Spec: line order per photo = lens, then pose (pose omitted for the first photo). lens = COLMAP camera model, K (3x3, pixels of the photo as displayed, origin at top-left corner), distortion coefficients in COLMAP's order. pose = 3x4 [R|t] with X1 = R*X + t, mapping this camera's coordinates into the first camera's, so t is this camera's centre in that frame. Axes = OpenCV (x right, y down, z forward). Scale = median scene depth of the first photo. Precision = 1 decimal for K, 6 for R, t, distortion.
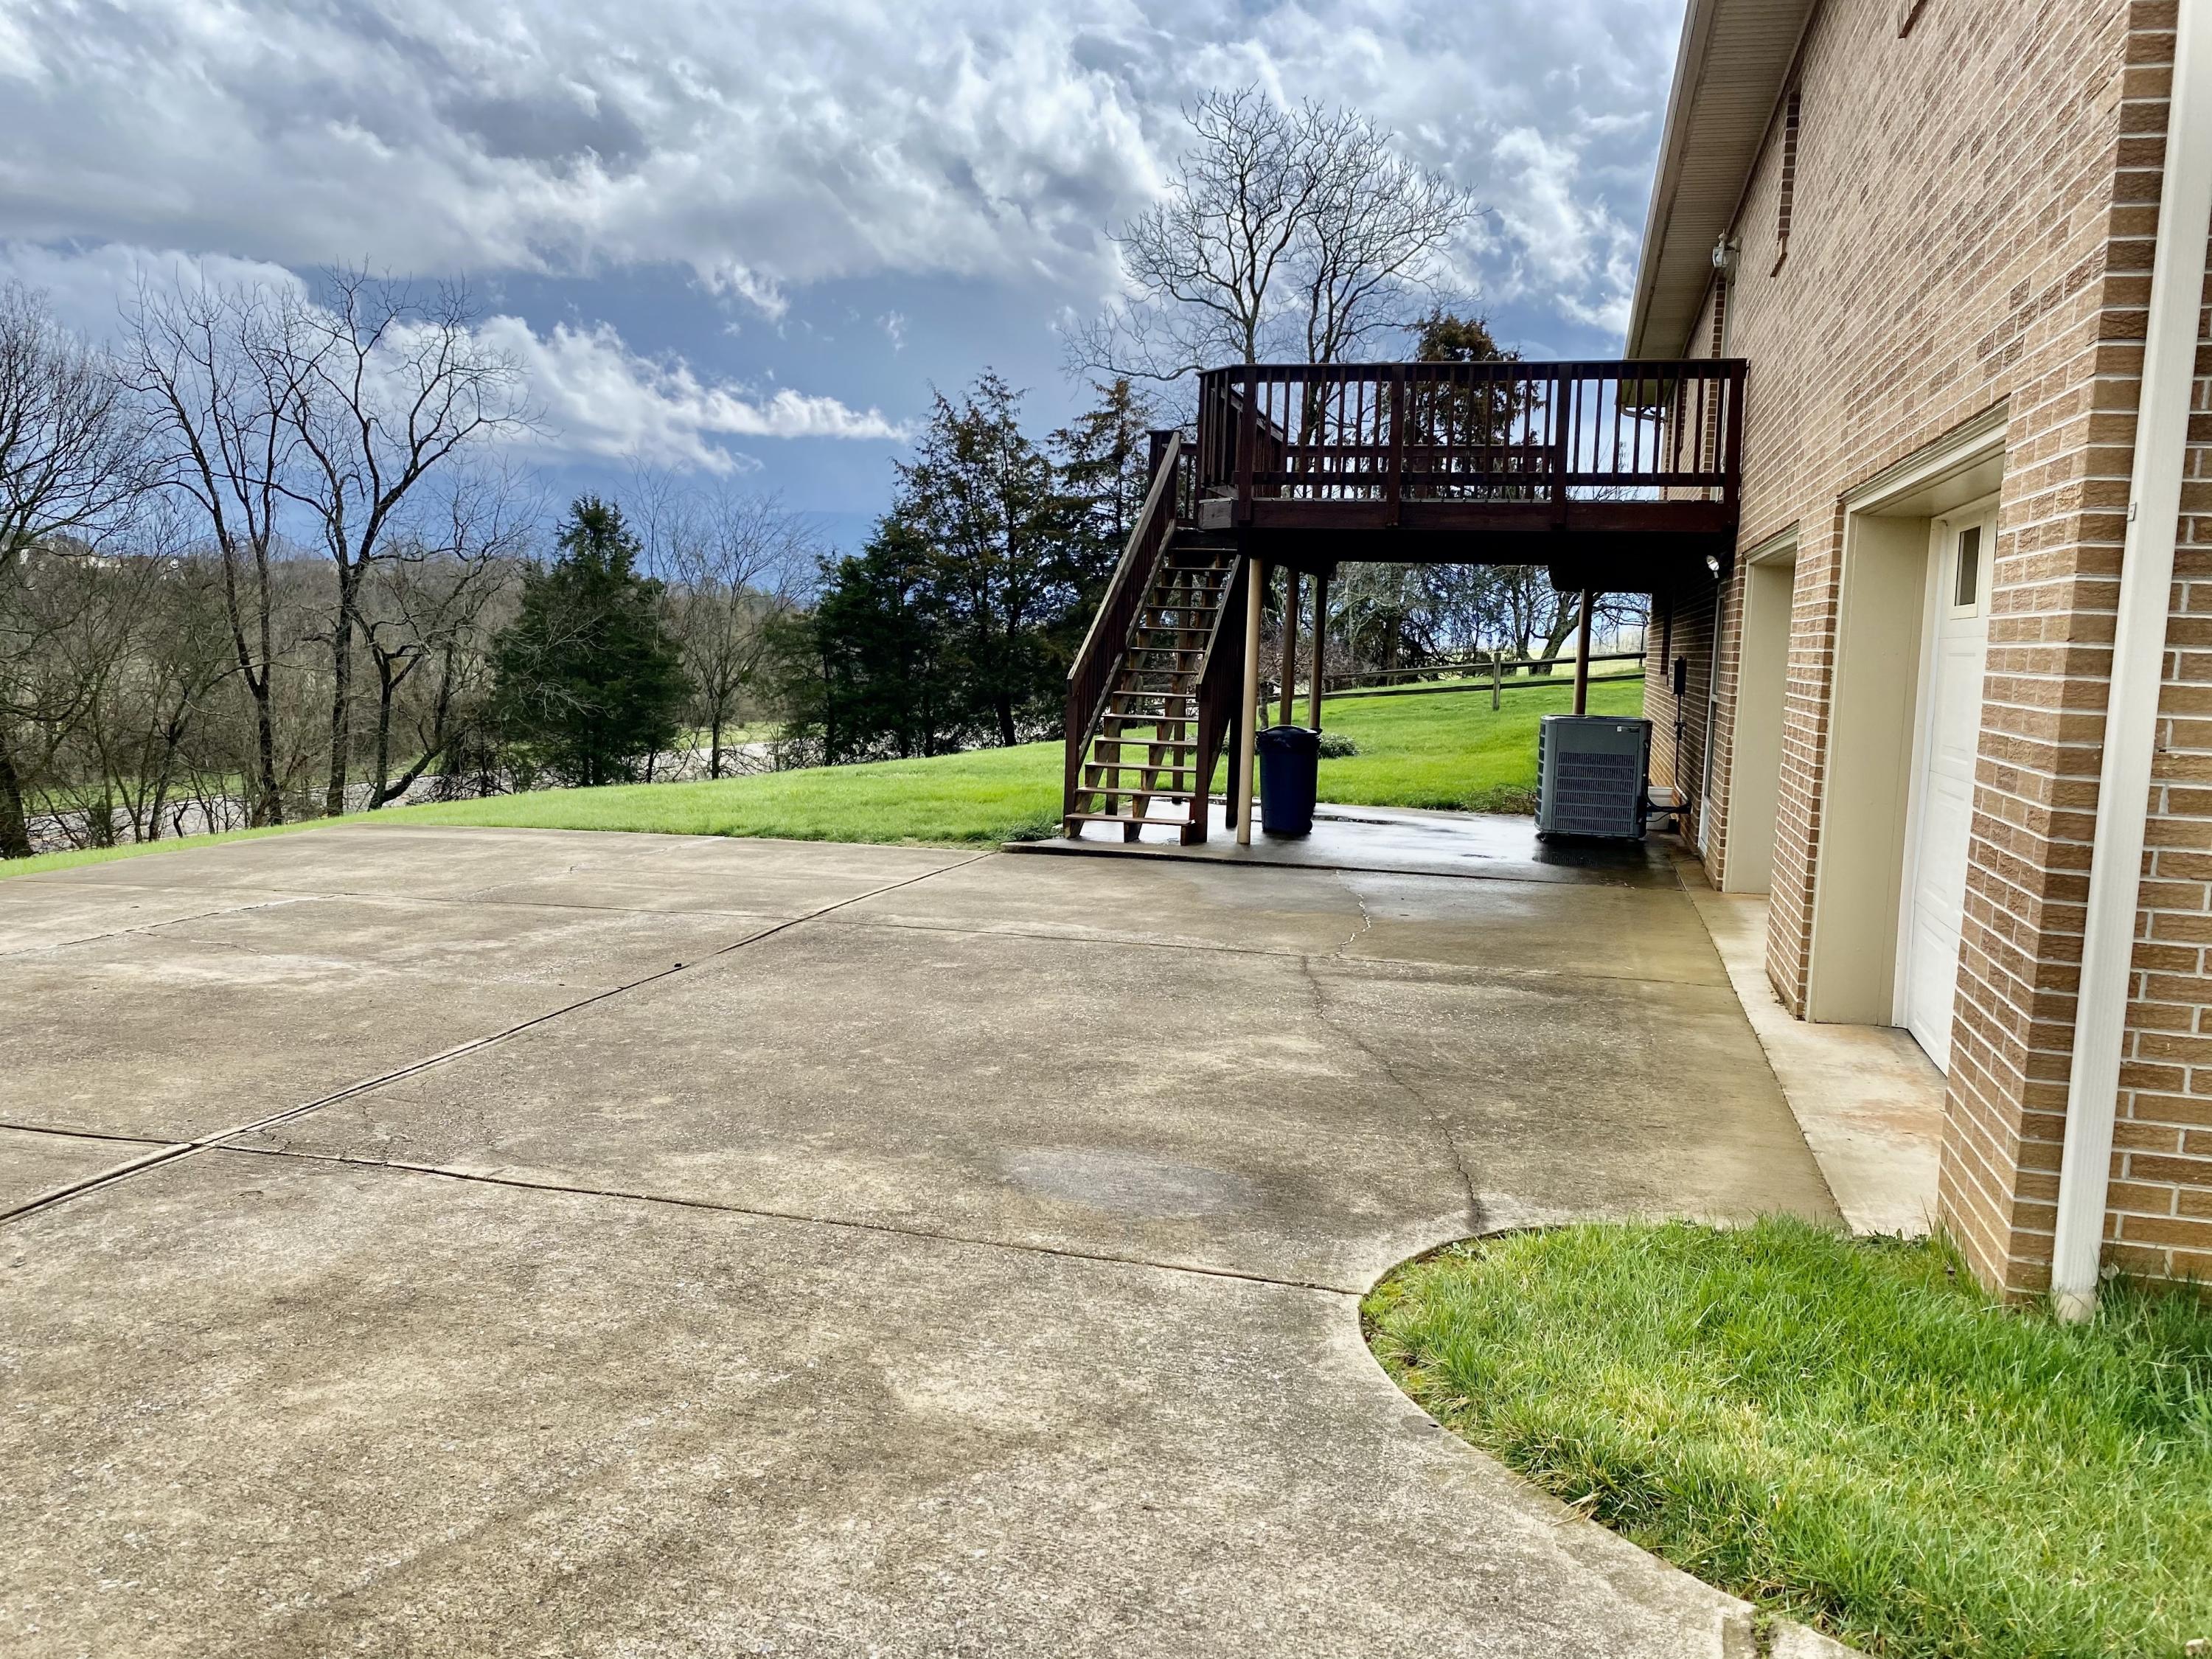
lens RADIAL K [[1671.1, 0, 1106.0], [0, 1671.1, 829.5], [0, 0, 1]] dist [0.043205, -0.007066]
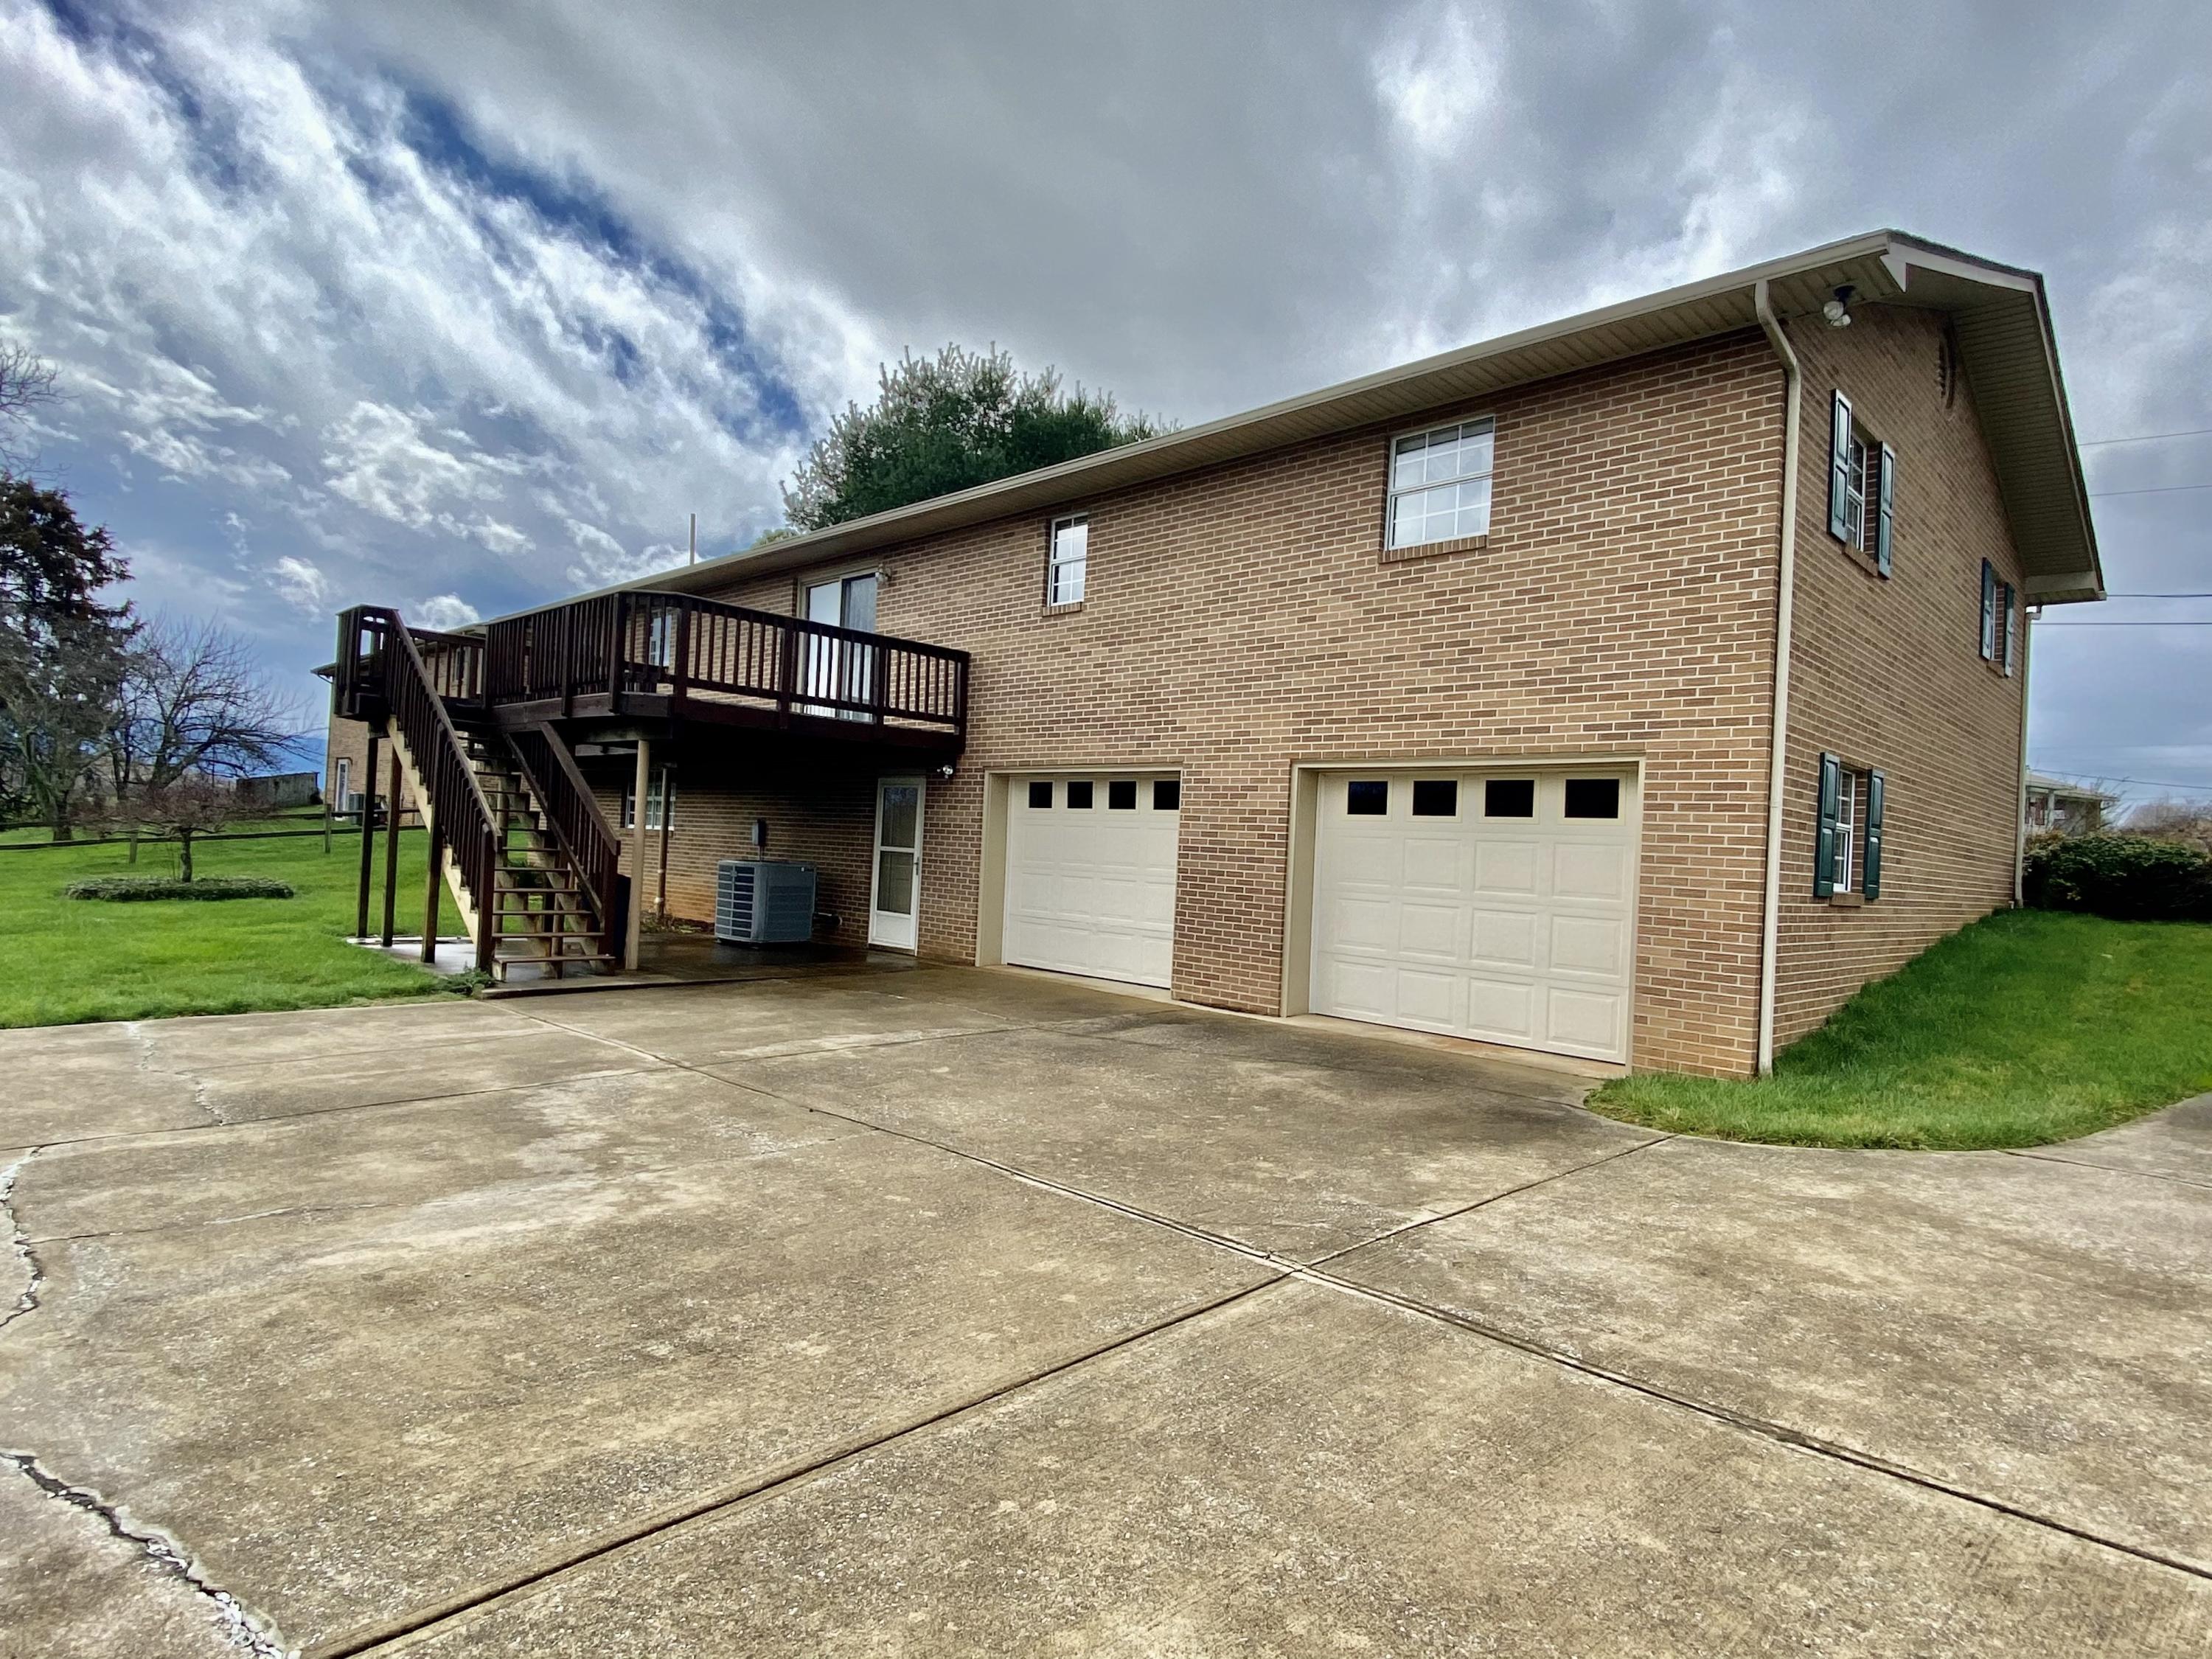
lens RADIAL K [[1157.1, 0, 1106.0], [0, 1157.1, 829.5], [0, 0, 1]] dist [0.036514, -0.042454]
pose [[0.483889, 0.014632, 0.875007, -1.269791], [0.057300, 0.997185, -0.048362, -0.078444], [-0.873252, 0.073540, 0.481688, 0.703801]]
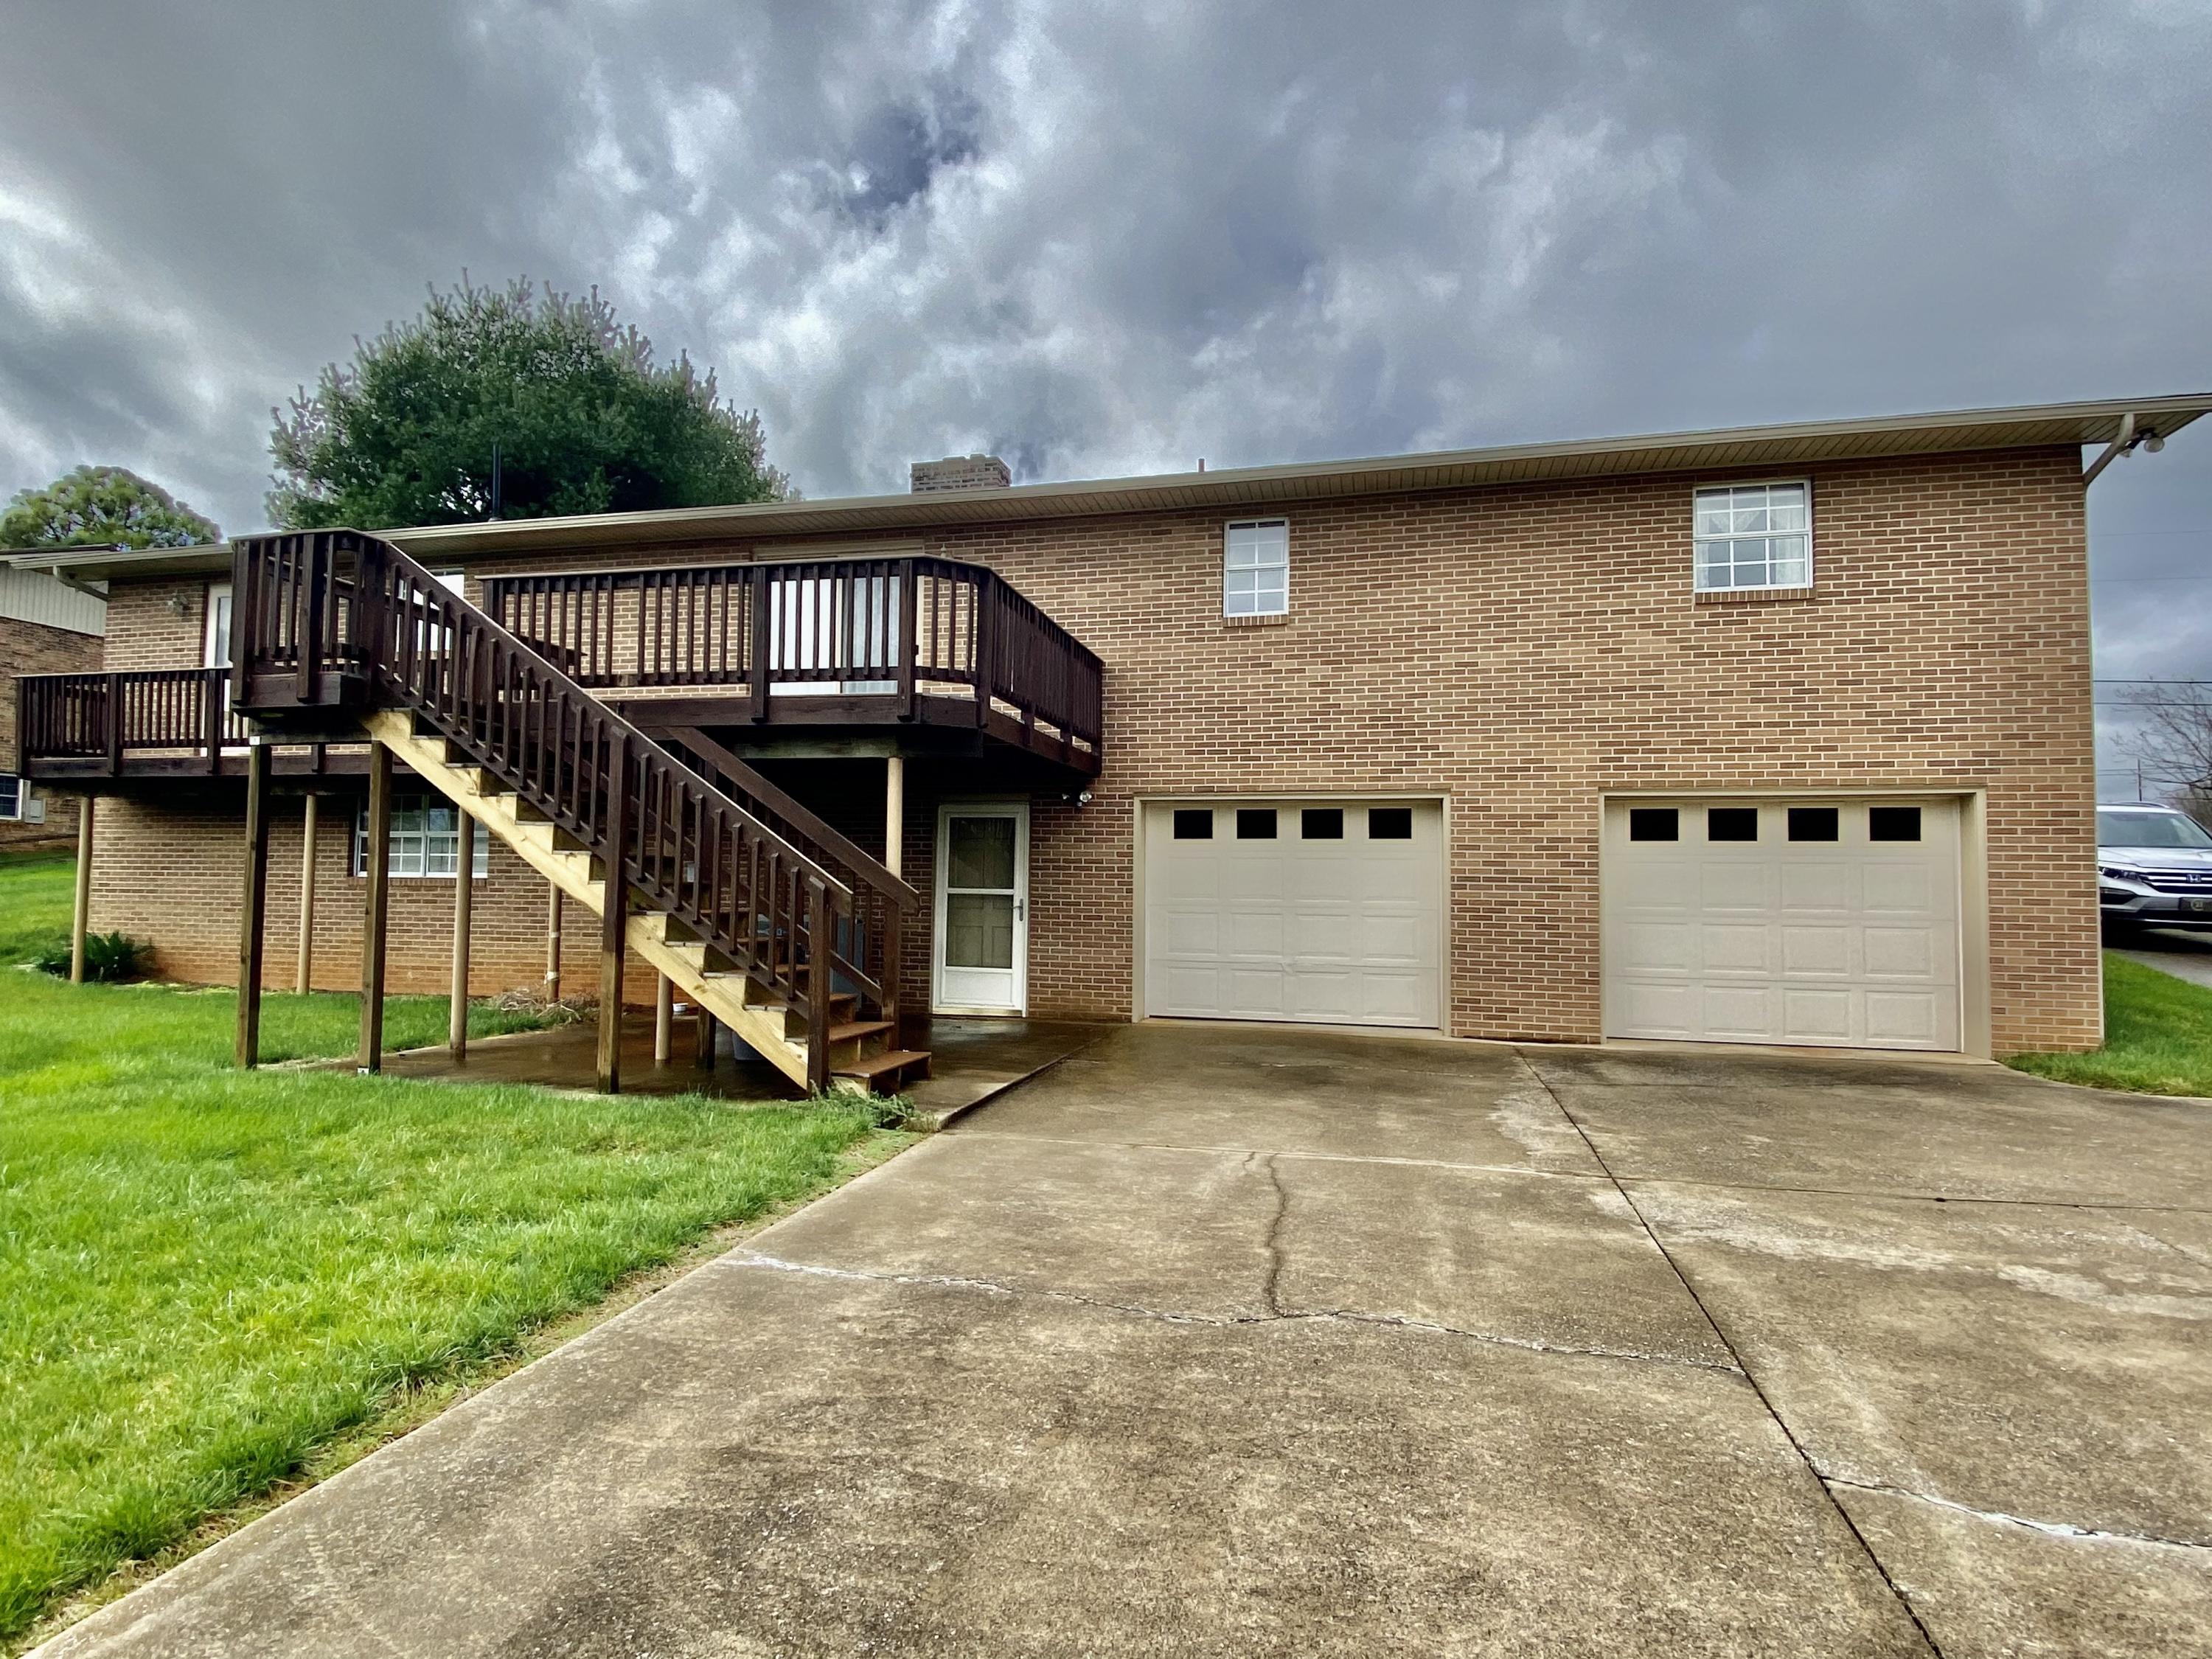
lens RADIAL K [[1157.1, 0, 1106.0], [0, 1157.1, 829.5], [0, 0, 1]] dist [0.036514, -0.042454]
pose [[-0.016706, 0.029204, 0.999434, -1.383633], [0.094844, 0.995112, -0.027493, -0.227461], [-0.995352, 0.094331, -0.019394, 2.253242]]
